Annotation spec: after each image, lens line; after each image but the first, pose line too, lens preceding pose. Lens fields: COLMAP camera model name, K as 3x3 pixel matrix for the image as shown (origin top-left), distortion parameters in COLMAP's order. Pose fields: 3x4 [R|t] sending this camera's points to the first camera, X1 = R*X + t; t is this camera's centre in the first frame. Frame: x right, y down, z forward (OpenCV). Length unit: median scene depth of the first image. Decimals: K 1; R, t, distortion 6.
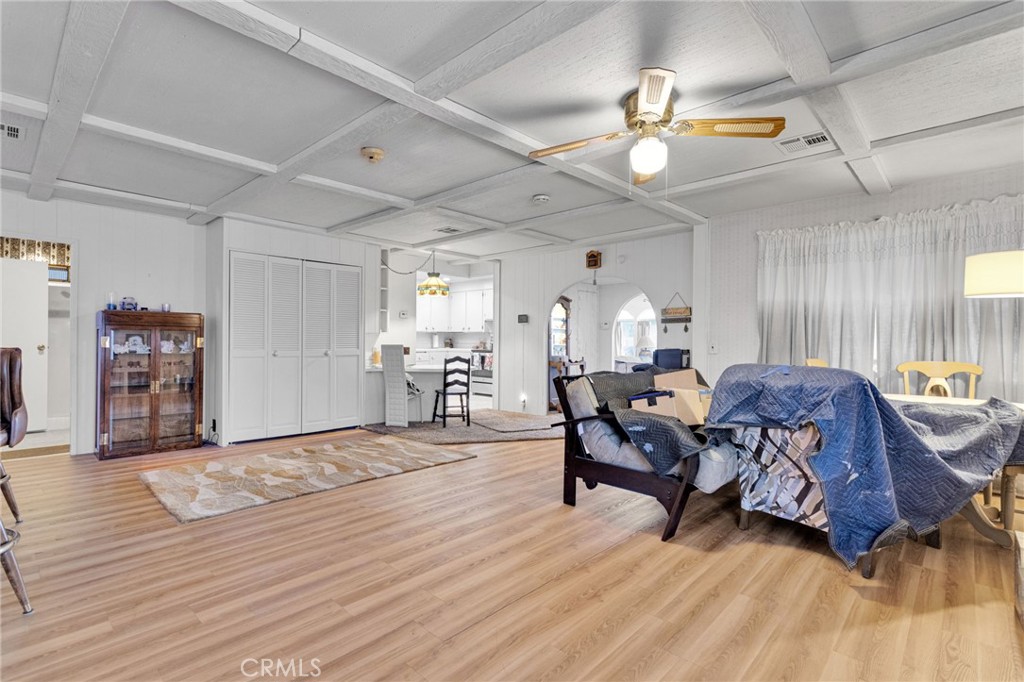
lens RADIAL K [[485.9, 0, 512.1], [0, 485.9, 338.2], [0, 0, 1]] dist [-0.000053, 0.000000]
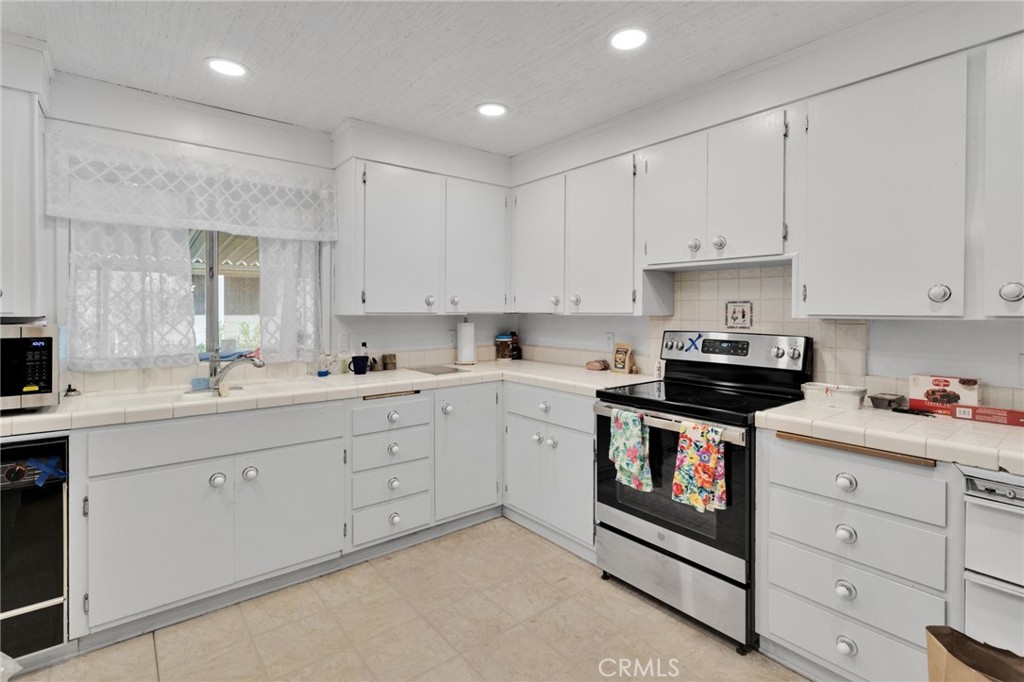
lens RADIAL K [[493.7, 0, 511.9], [0, 493.7, 313.3], [0, 0, 1]] dist [-0.003446, 0.000122]
pose [[0.990718, -0.003188, -0.135896, -0.084427], [0.003155, 0.999995, -0.000460, -0.012593], [0.135897, 0.000027, 0.990723, 0.688992]]
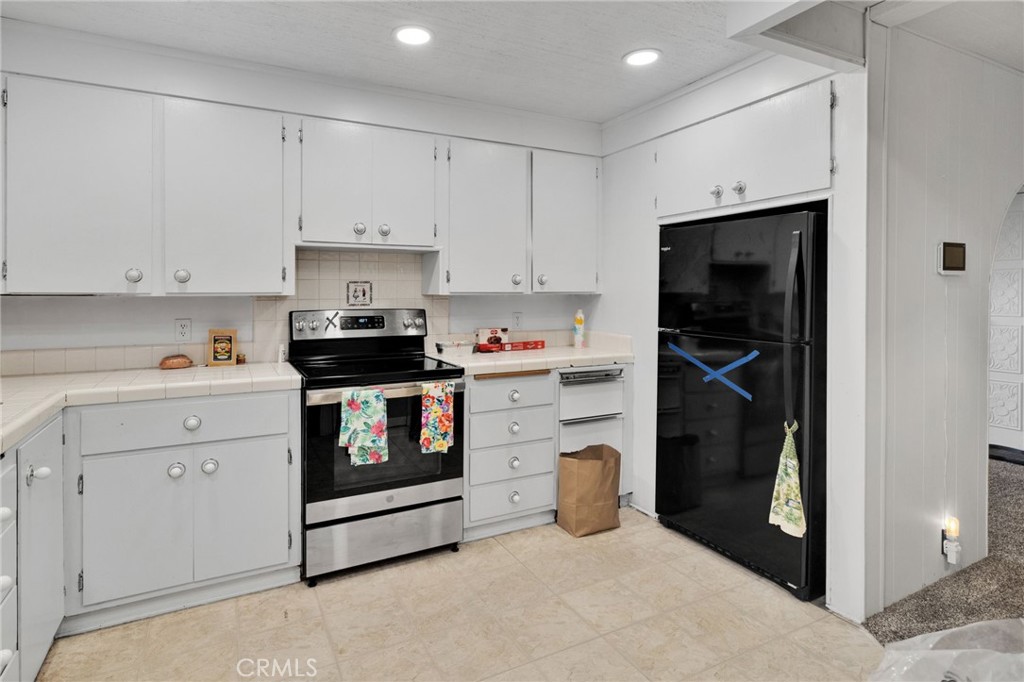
lens RADIAL K [[527.0, 0, 493.2], [0, 527.0, 294.9], [0, 0, 1]] dist [0.003123, 0.000368]
pose [[0.343518, -0.013739, 0.939046, -0.250034], [0.007550, 0.999901, 0.011868, -0.013644], [-0.939116, 0.003013, 0.343588, 0.772097]]
